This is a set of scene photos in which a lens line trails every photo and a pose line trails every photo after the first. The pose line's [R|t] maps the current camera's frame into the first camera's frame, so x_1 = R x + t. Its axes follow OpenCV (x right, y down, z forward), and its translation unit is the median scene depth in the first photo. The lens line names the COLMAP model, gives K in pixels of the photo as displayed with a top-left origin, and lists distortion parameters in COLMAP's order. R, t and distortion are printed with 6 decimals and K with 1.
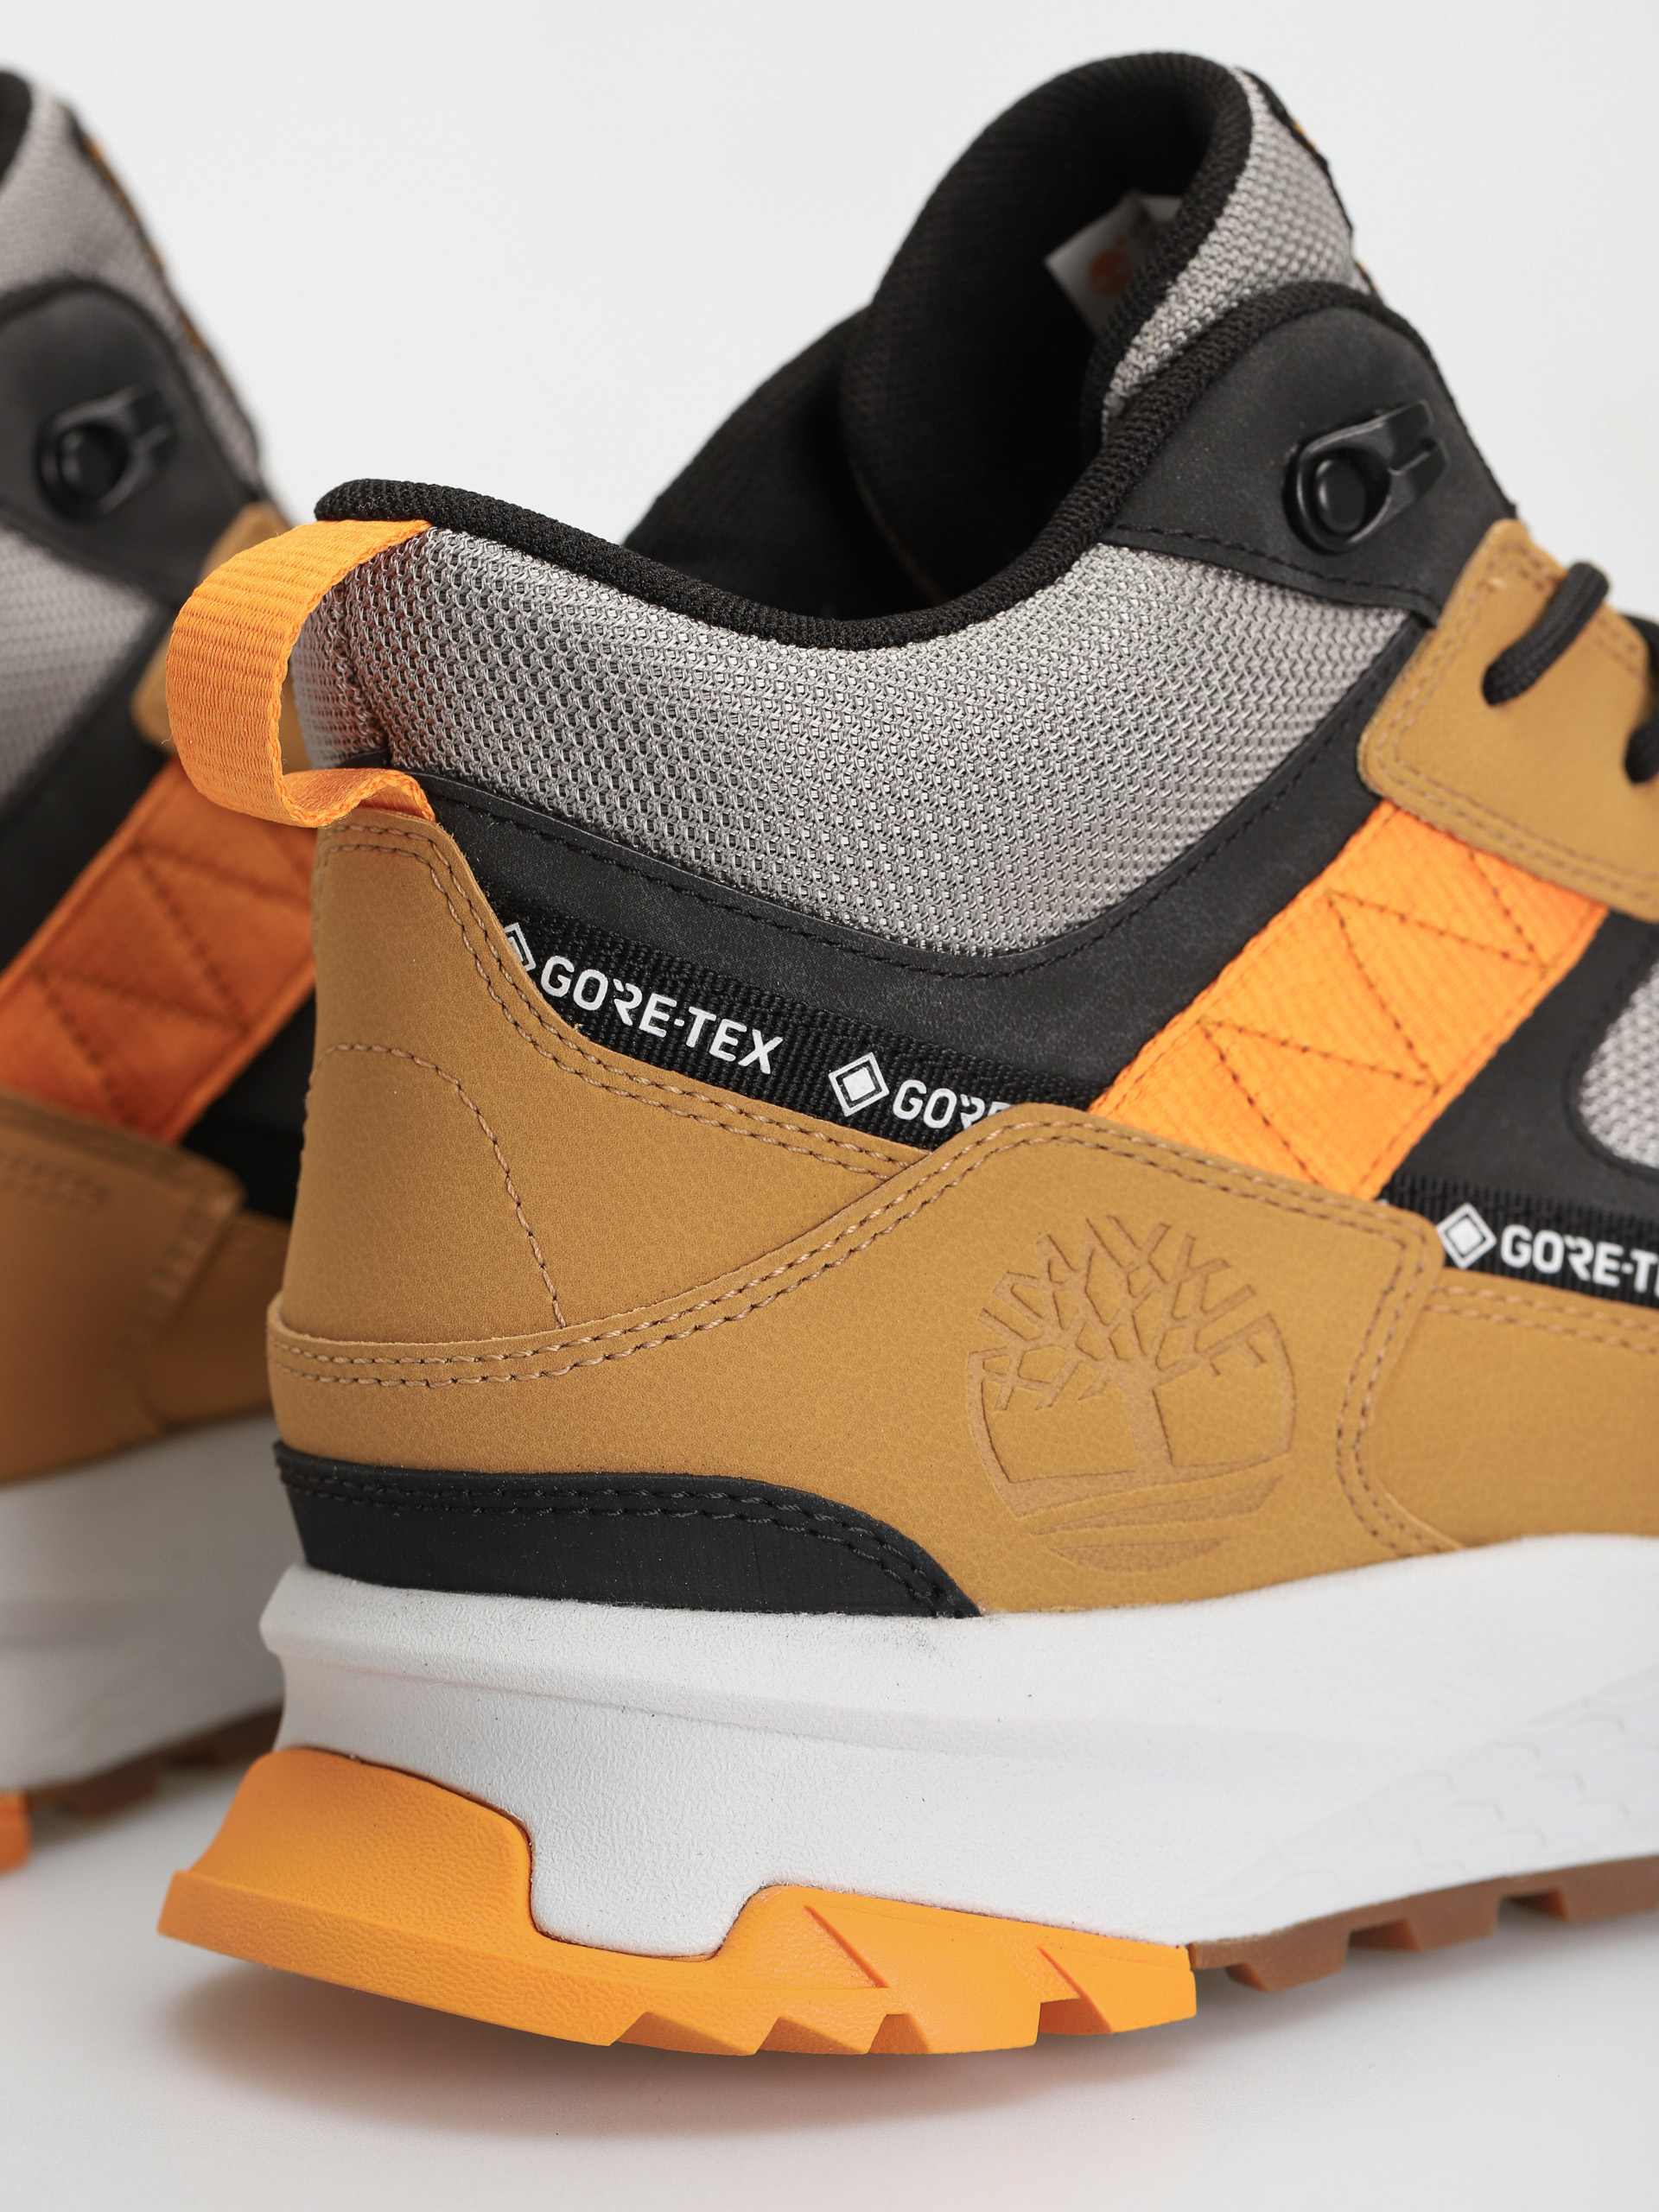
lens RADIAL K [[7544.9, 0, 829.5], [0, 7544.9, 1106.0], [0, 0, 1]] dist [-0.244708, 1.394761]
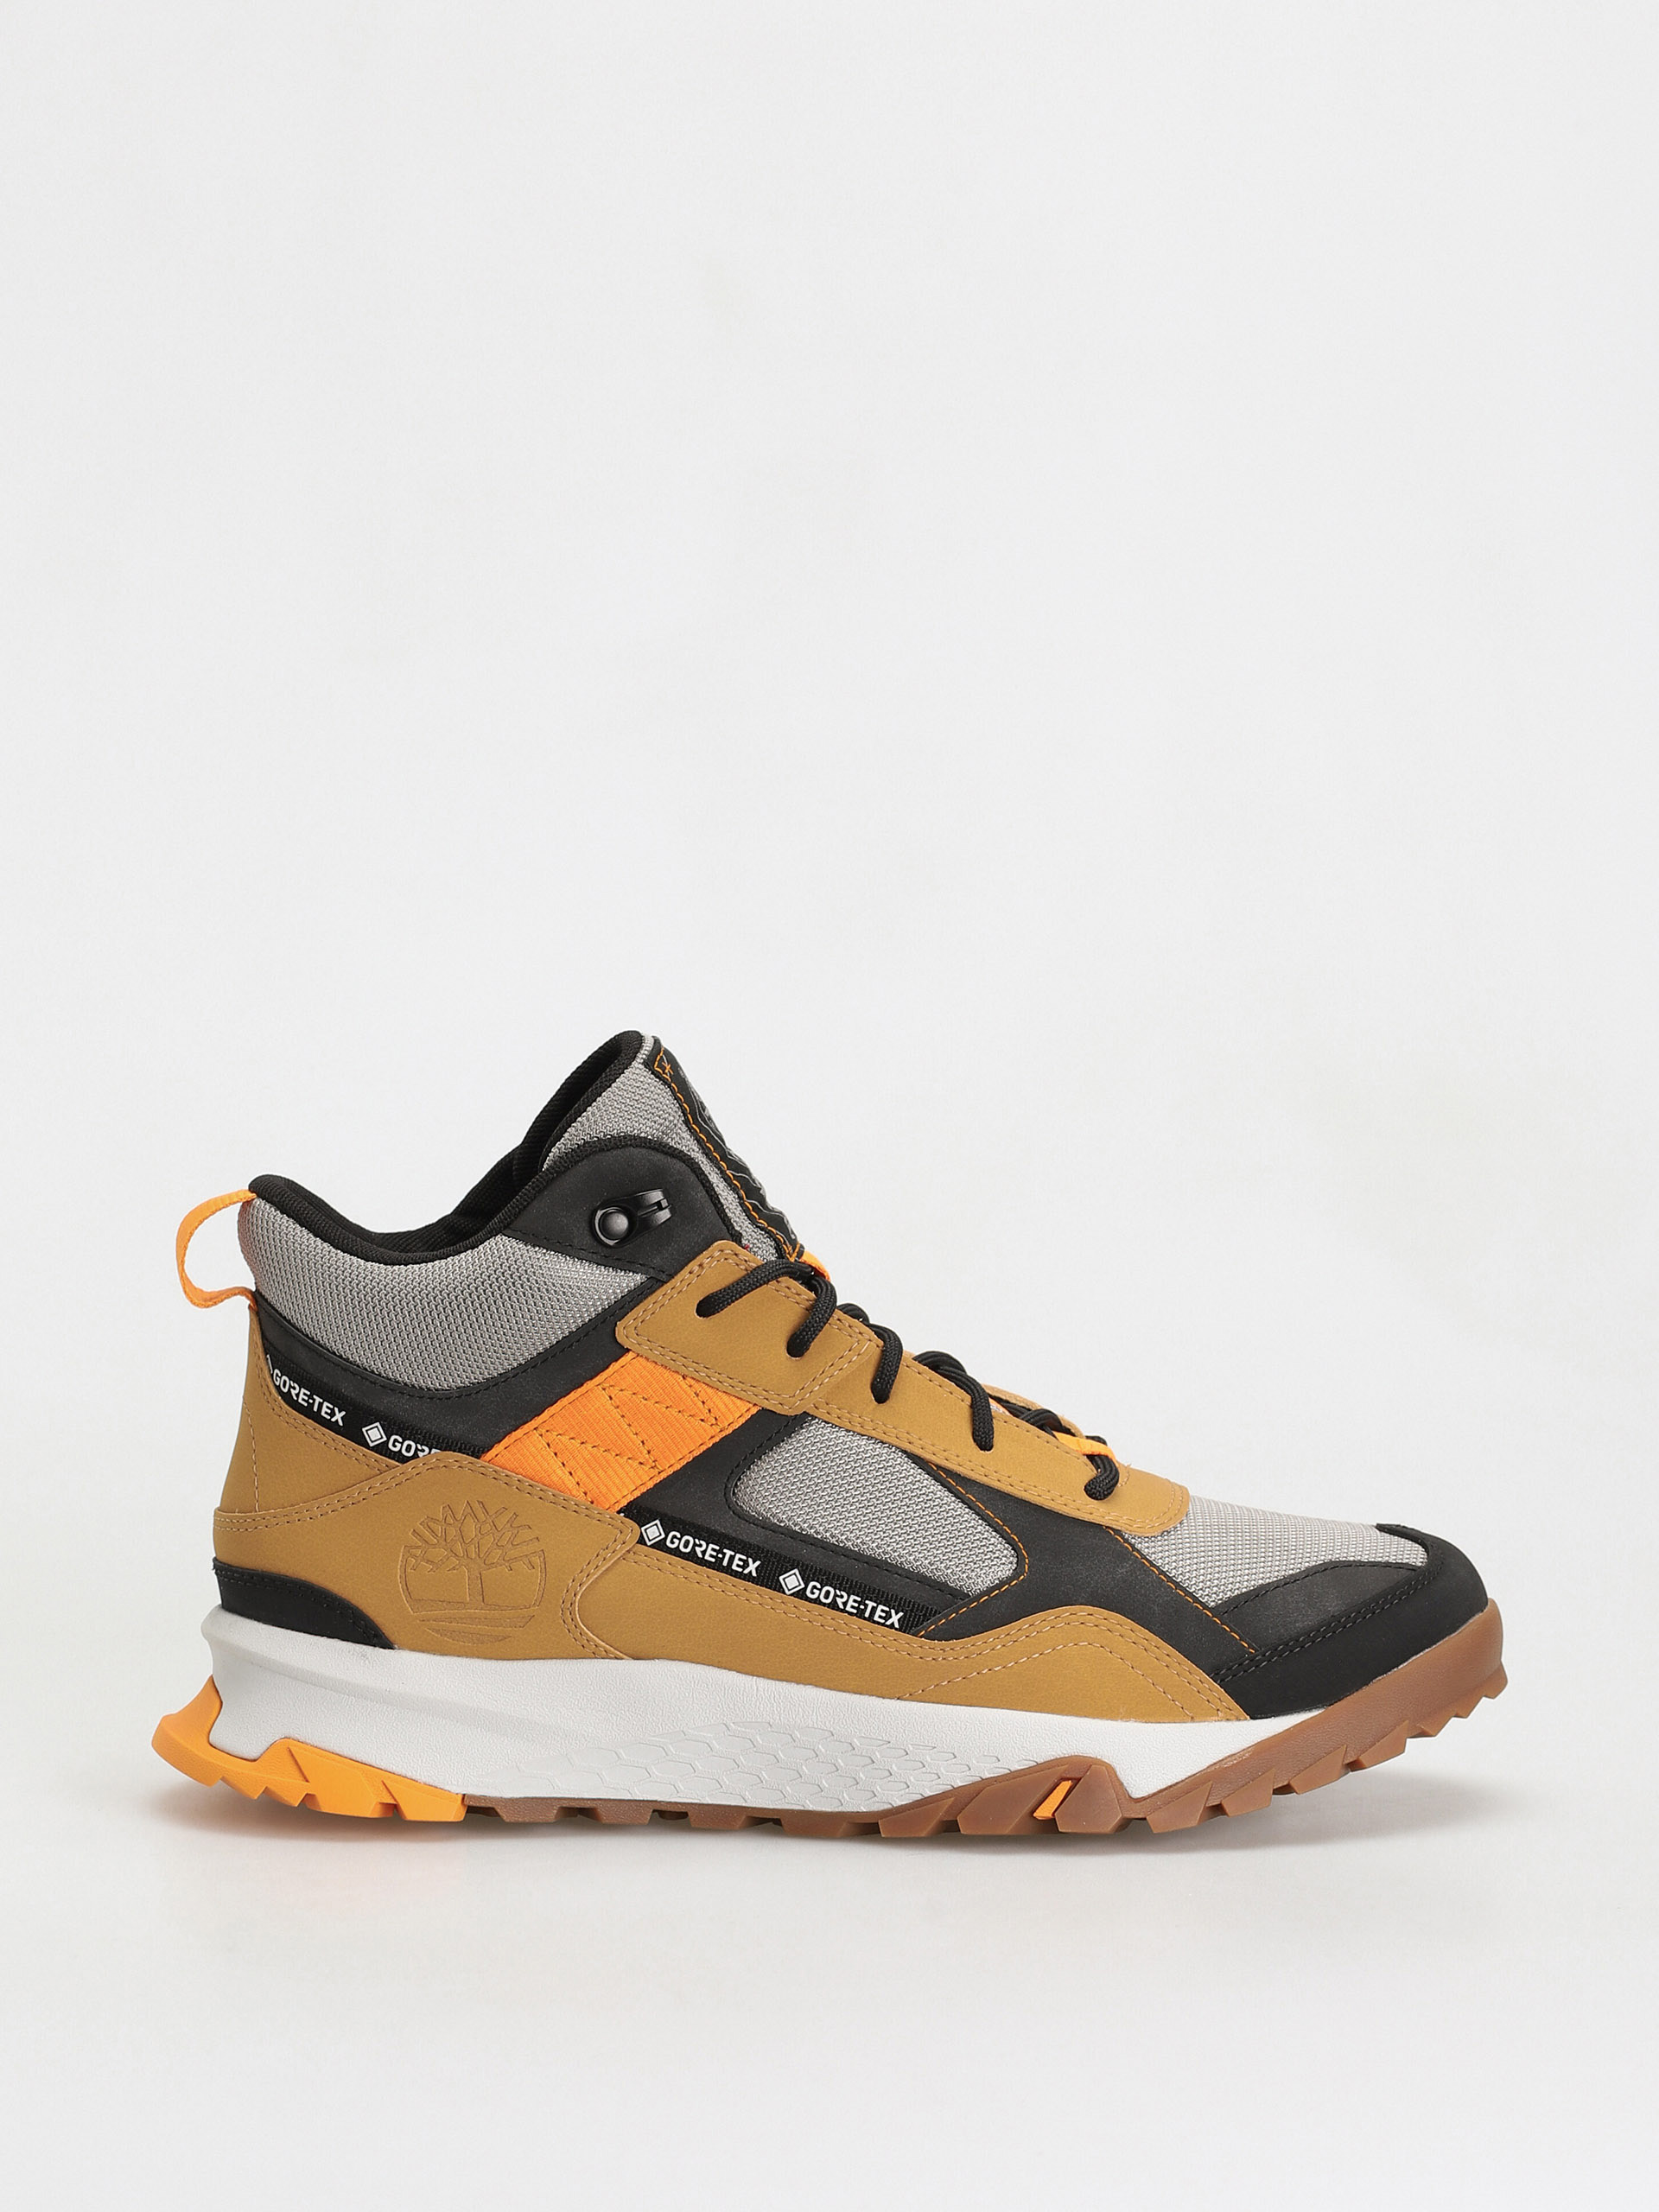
lens RADIAL K [[7544.9, 0, 829.5], [0, 7544.9, 1106.0], [0, 0, 1]] dist [-0.244708, 1.394761]
pose [[0.874933, 0.105967, -0.472508, 1.292877], [-0.126720, 0.991863, -0.012205, -0.098486], [0.467370, 0.070554, 0.881242, -1.143205]]
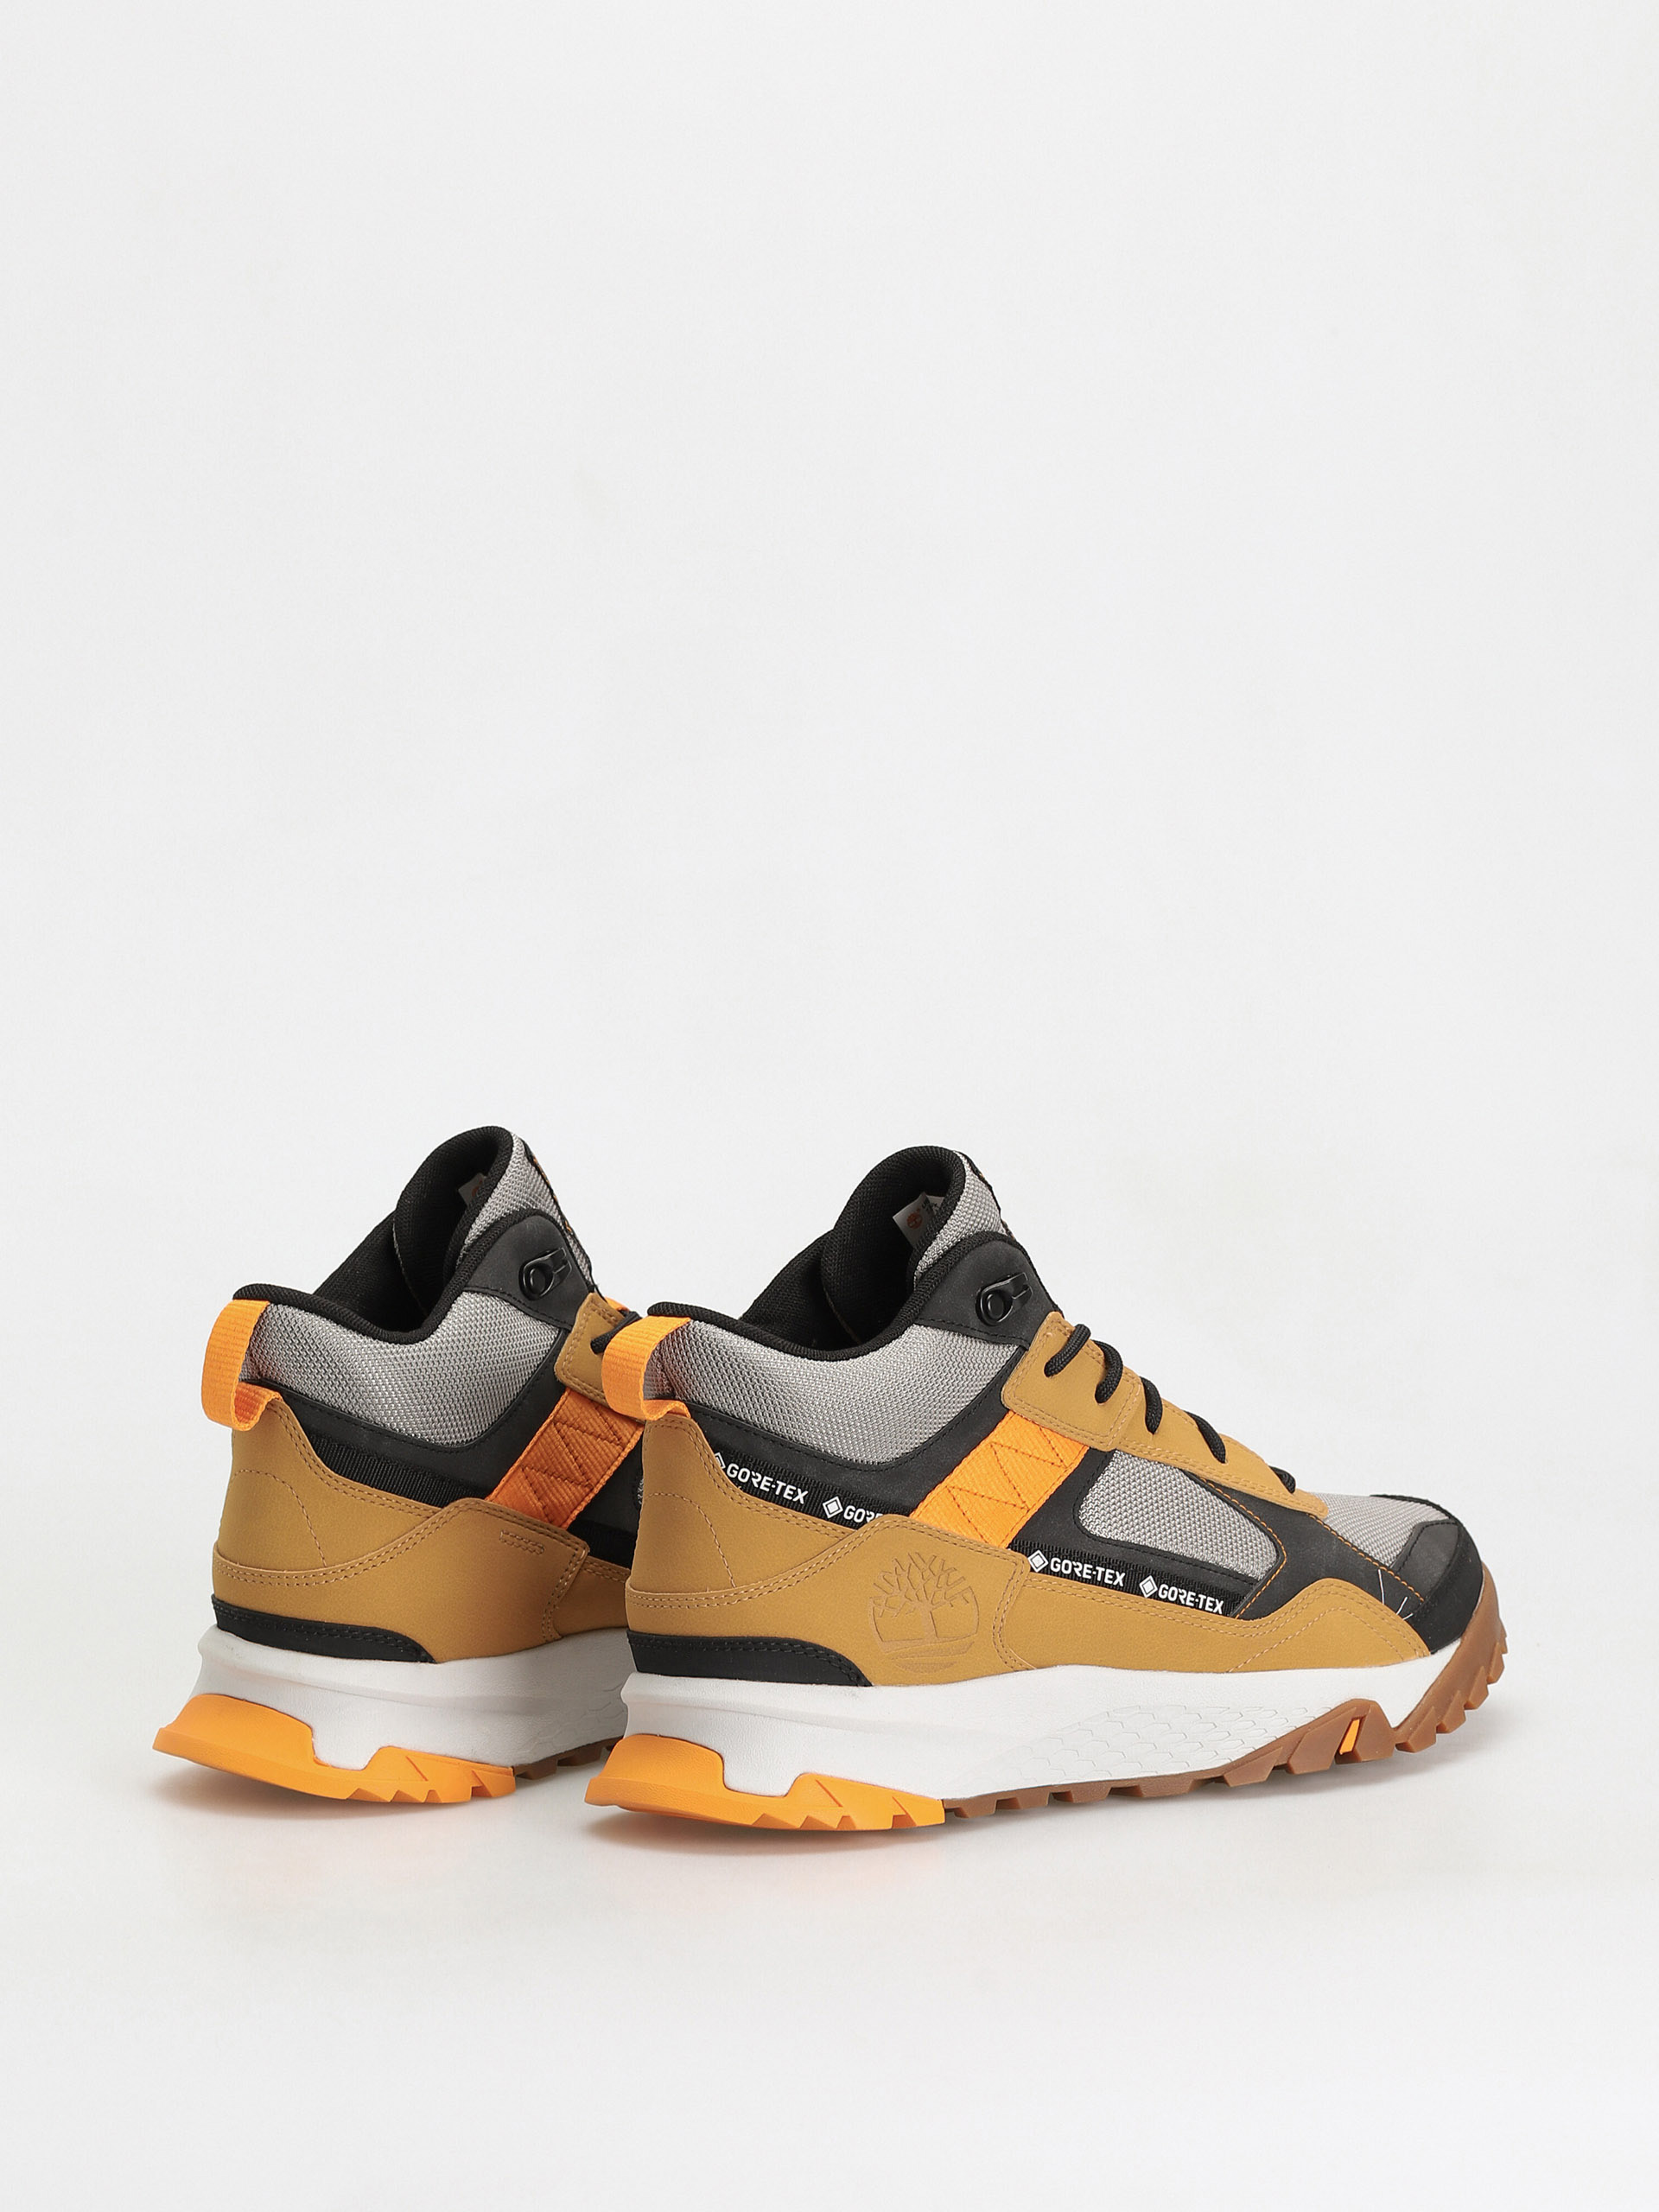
lens RADIAL K [[7544.9, 0, 829.5], [0, 7544.9, 1106.0], [0, 0, 1]] dist [-0.244708, 1.394761]
pose [[0.999056, 0.006243, 0.042988, -0.123428], [-0.003585, 0.998093, -0.061630, 0.021973], [-0.043291, 0.061417, 0.997173, -1.931859]]
